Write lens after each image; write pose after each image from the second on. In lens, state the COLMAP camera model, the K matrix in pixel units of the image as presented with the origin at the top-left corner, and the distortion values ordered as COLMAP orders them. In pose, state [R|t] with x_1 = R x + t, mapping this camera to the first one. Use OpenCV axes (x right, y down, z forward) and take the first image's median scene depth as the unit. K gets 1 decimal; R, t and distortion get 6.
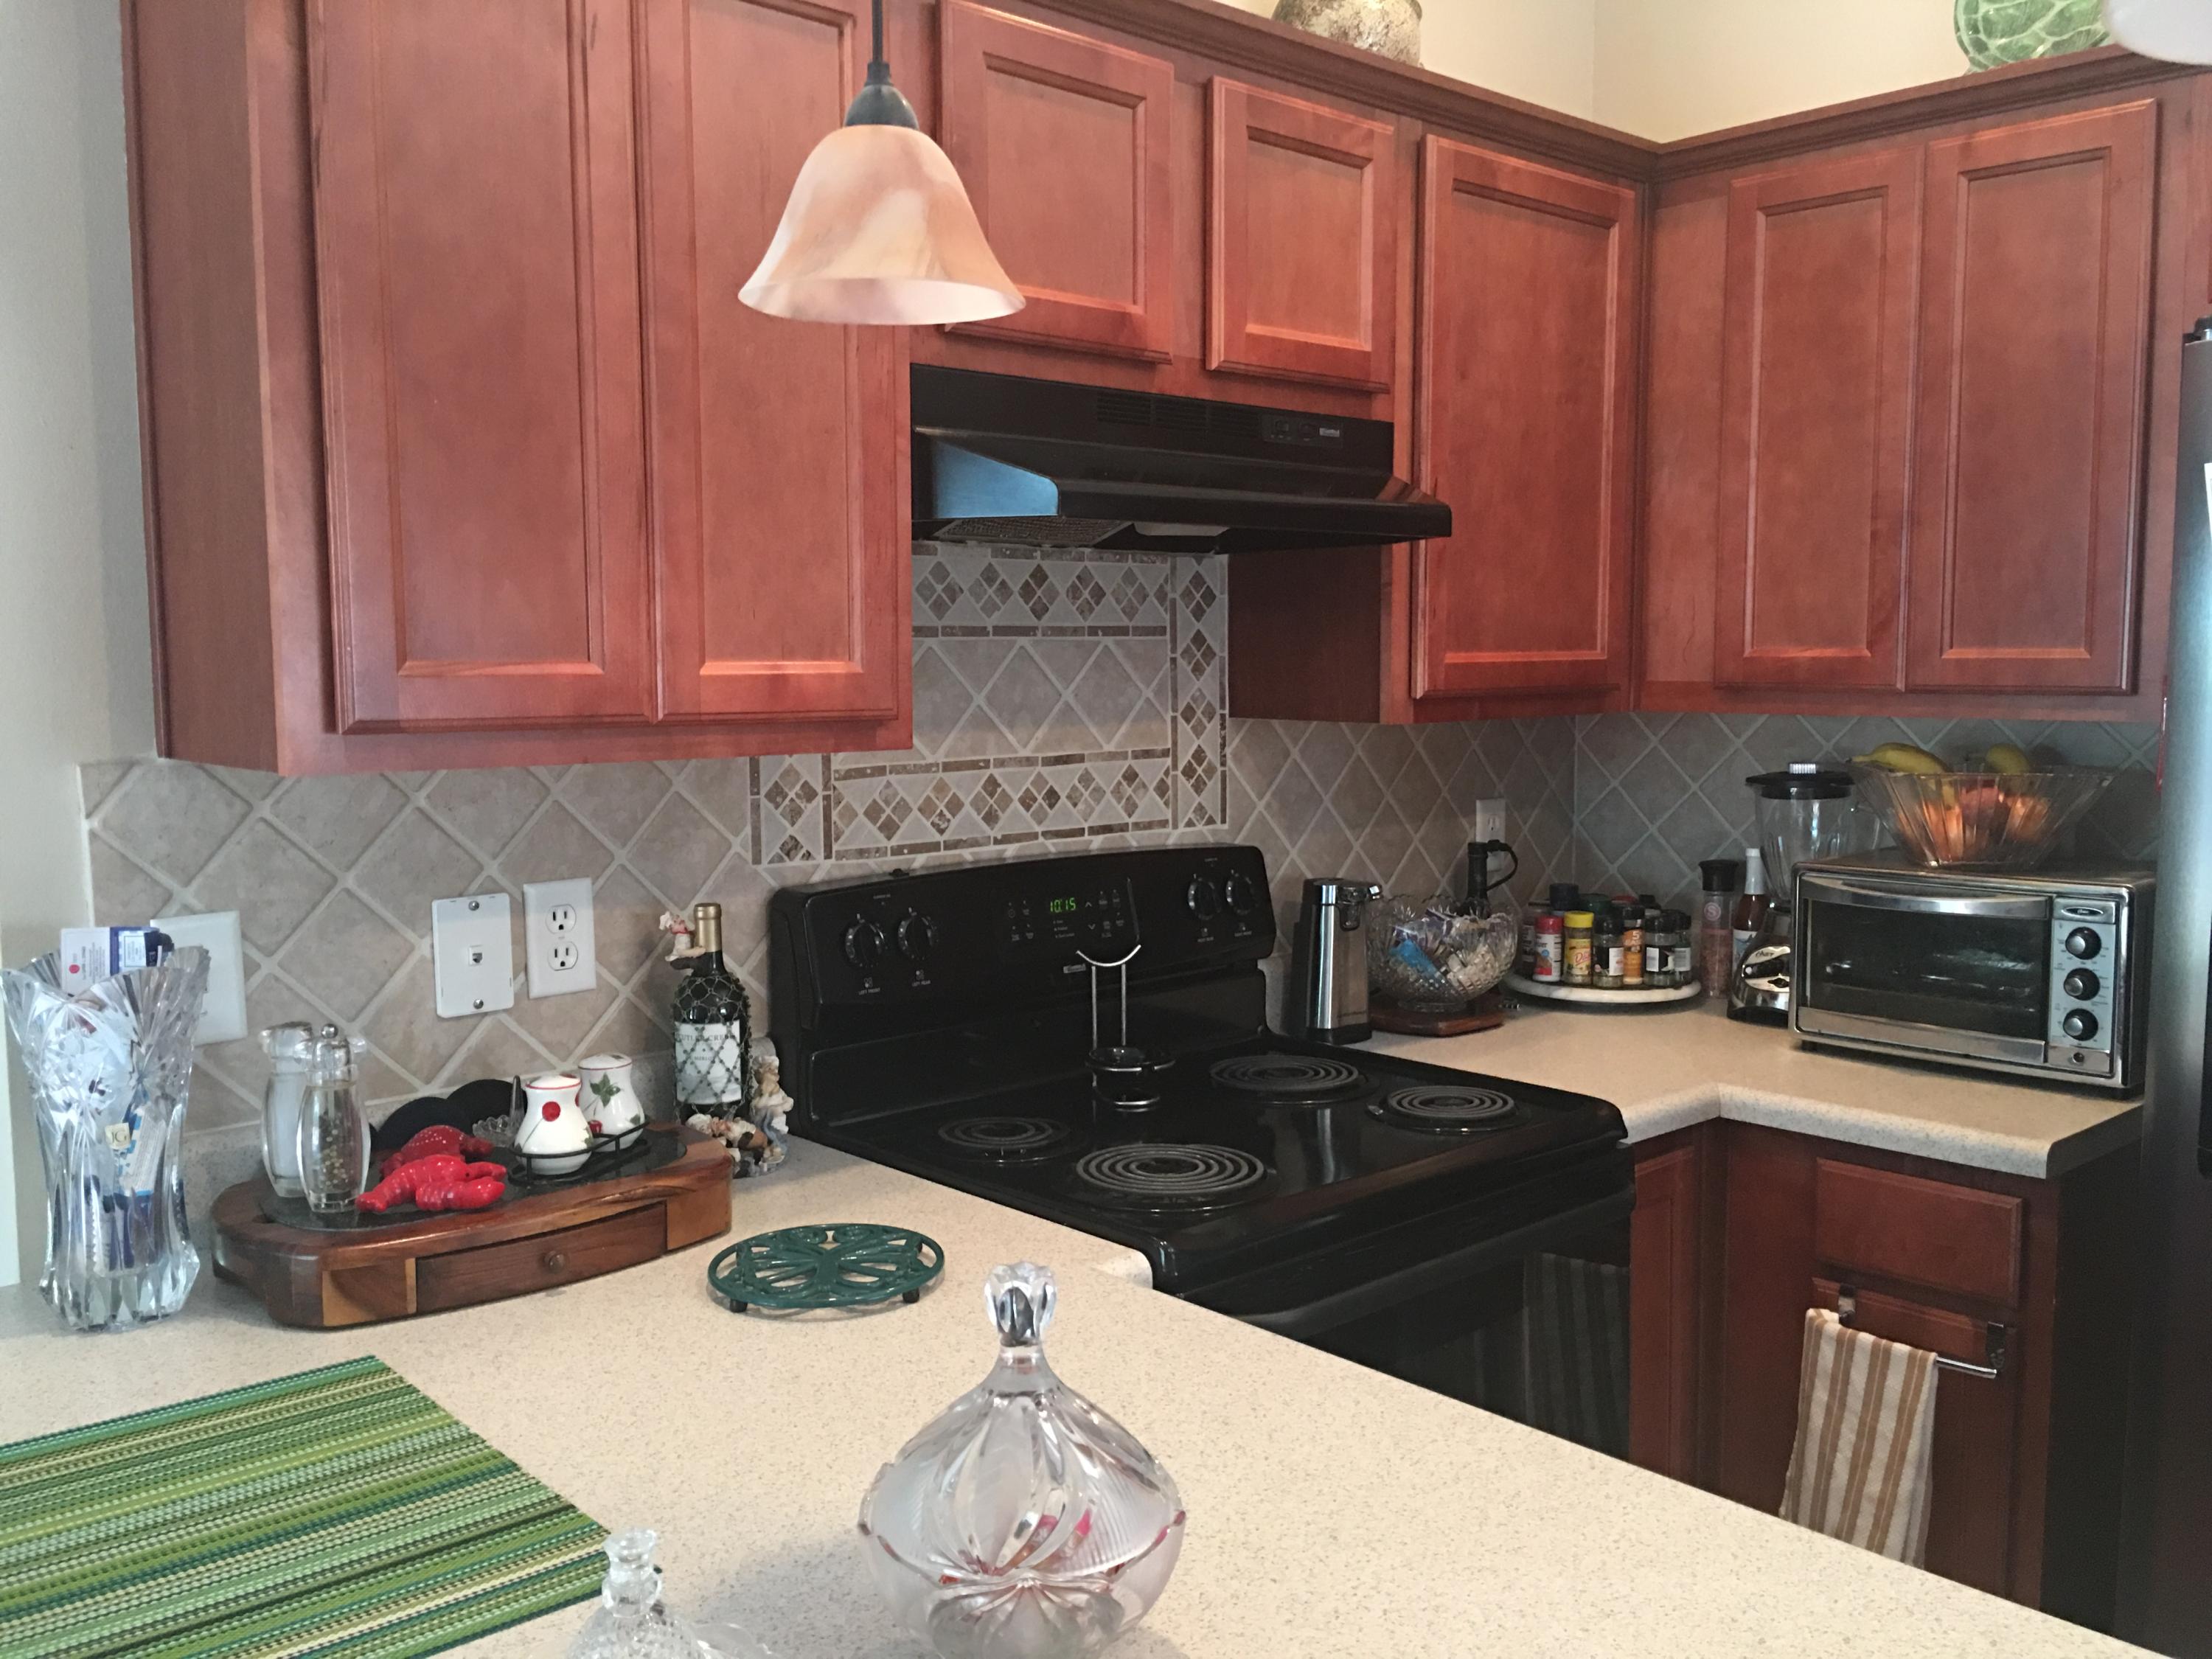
lens RADIAL K [[1881.4, 0, 1107.4], [0, 1881.4, 831.9], [0, 0, 1]] dist [0.048099, -0.034582]
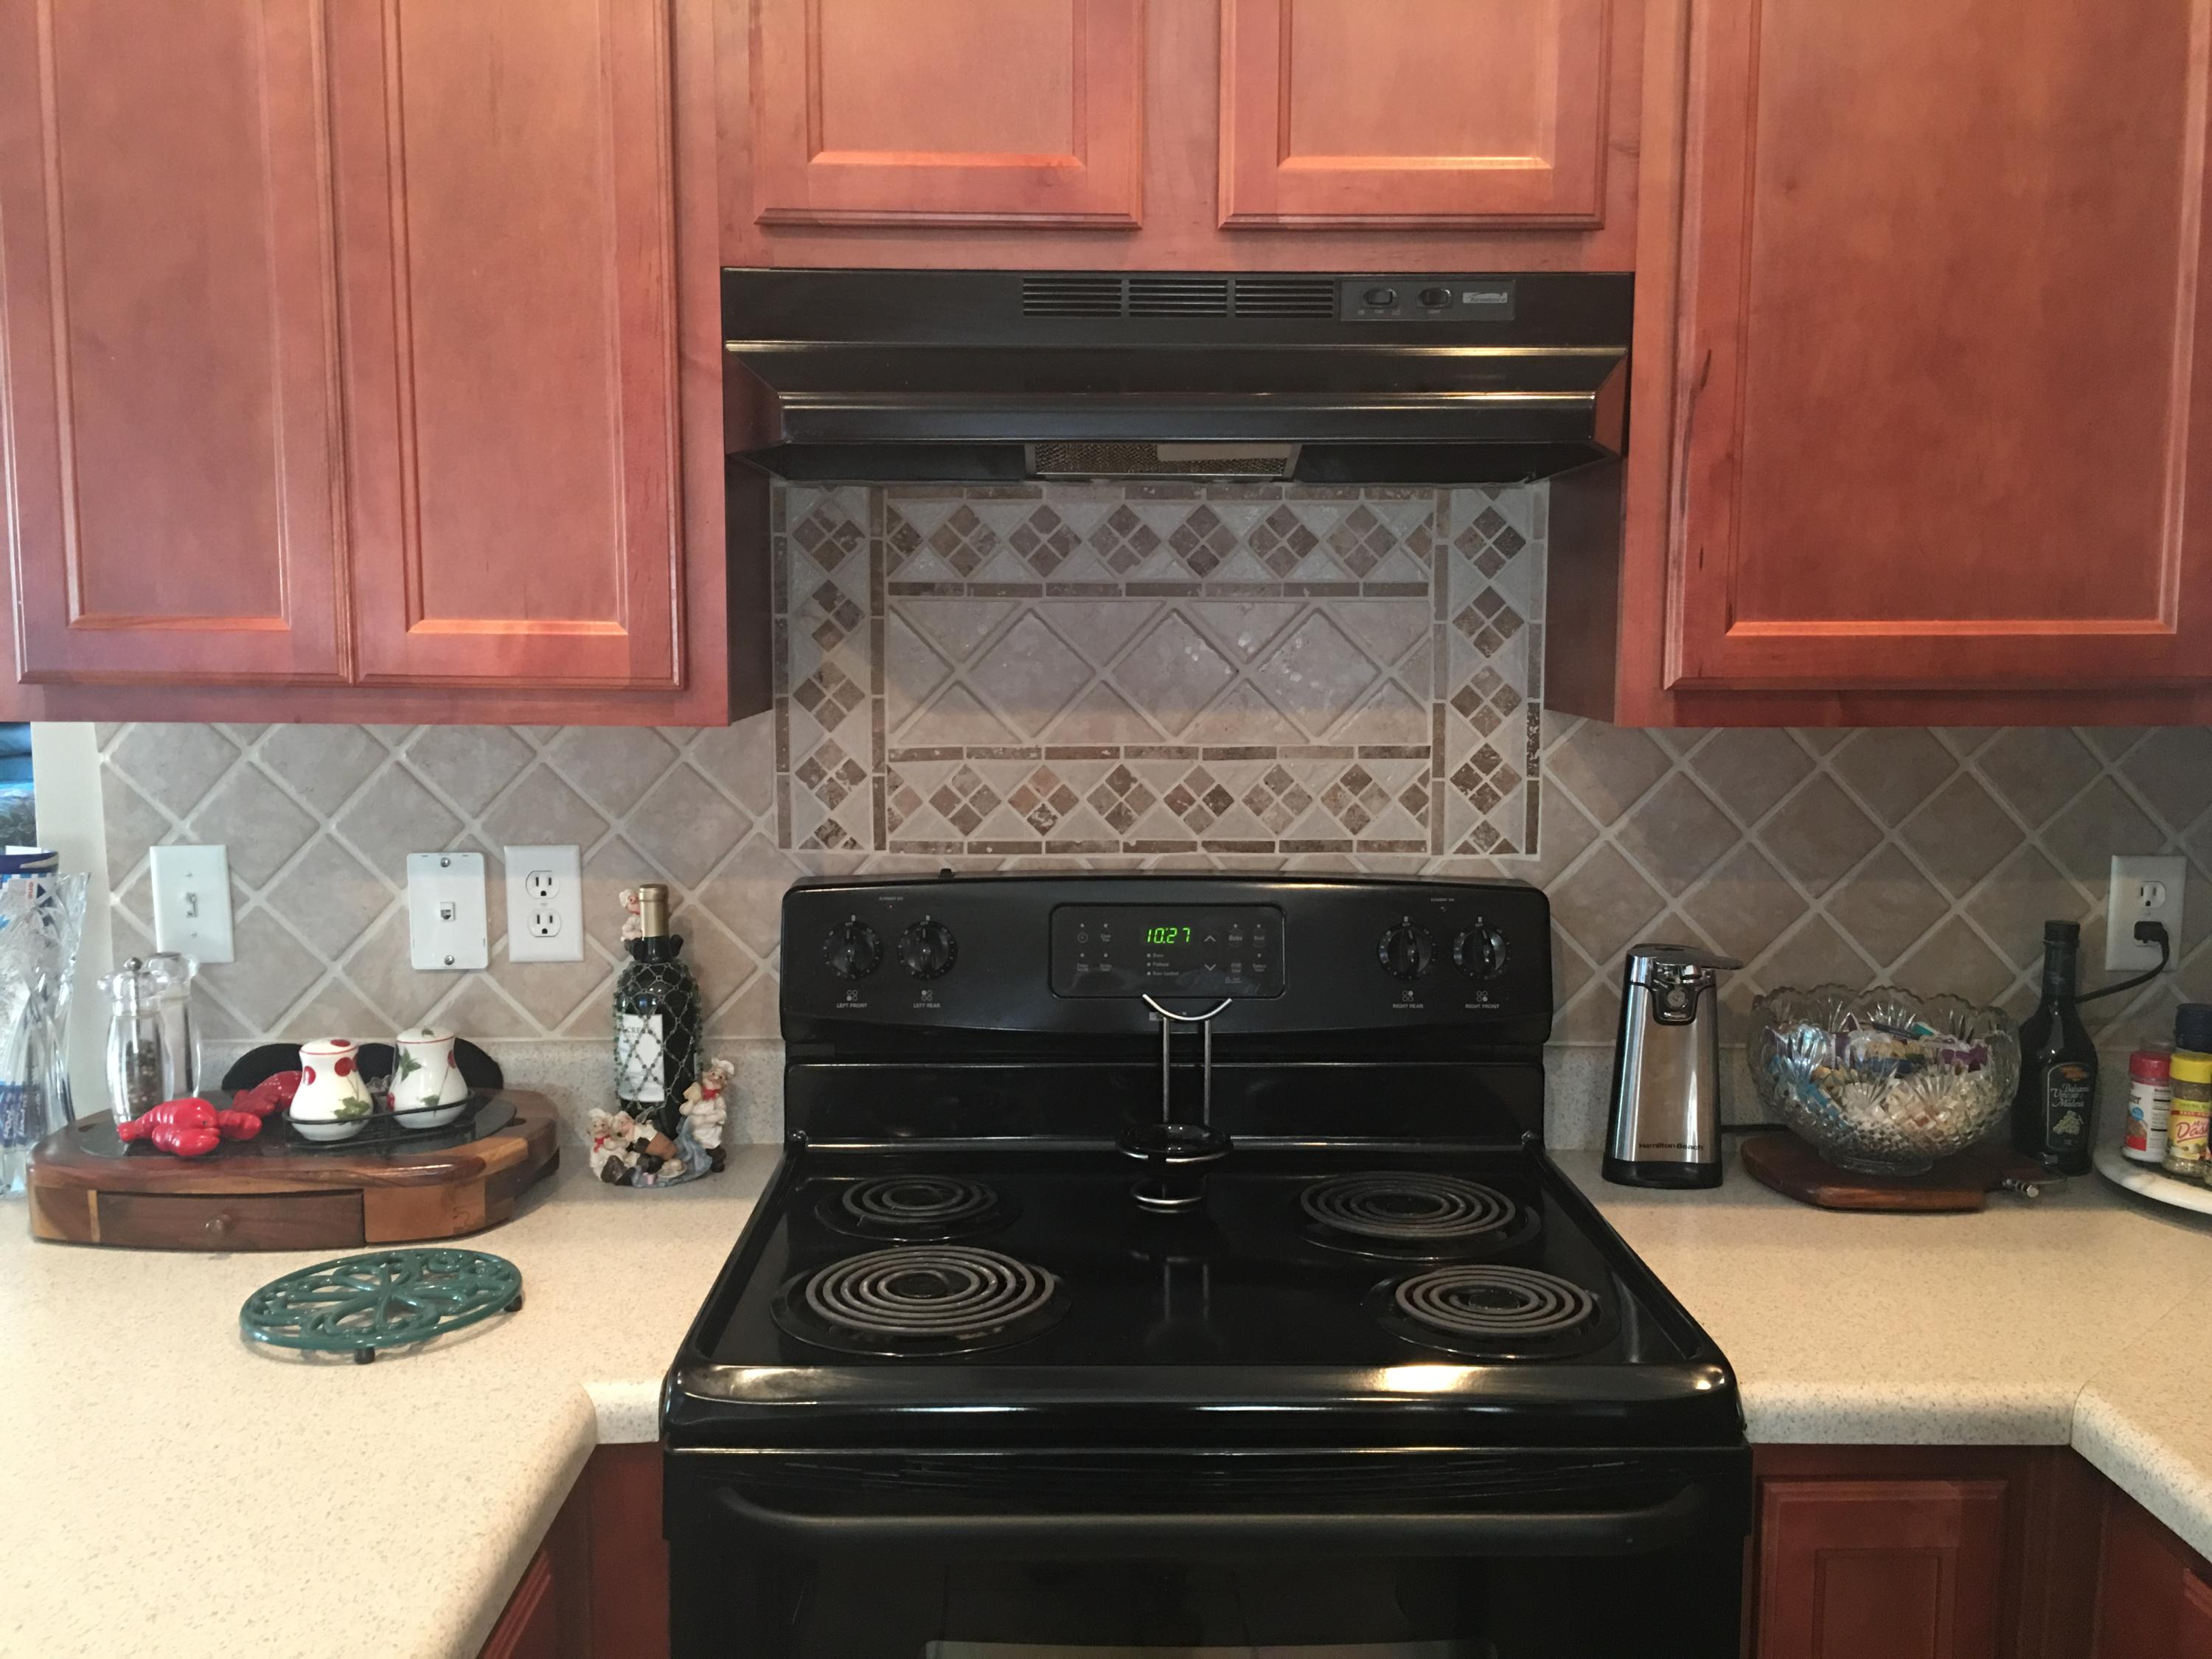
lens RADIAL K [[1881.4, 0, 1107.3], [0, 1881.4, 827.7], [0, 0, 1]] dist [0.048099, -0.034582]
pose [[0.744415, 0.080432, -0.662856, 0.501170], [-0.071341, 0.996617, 0.040813, -0.038585], [0.663896, 0.016907, 0.747634, 0.406313]]
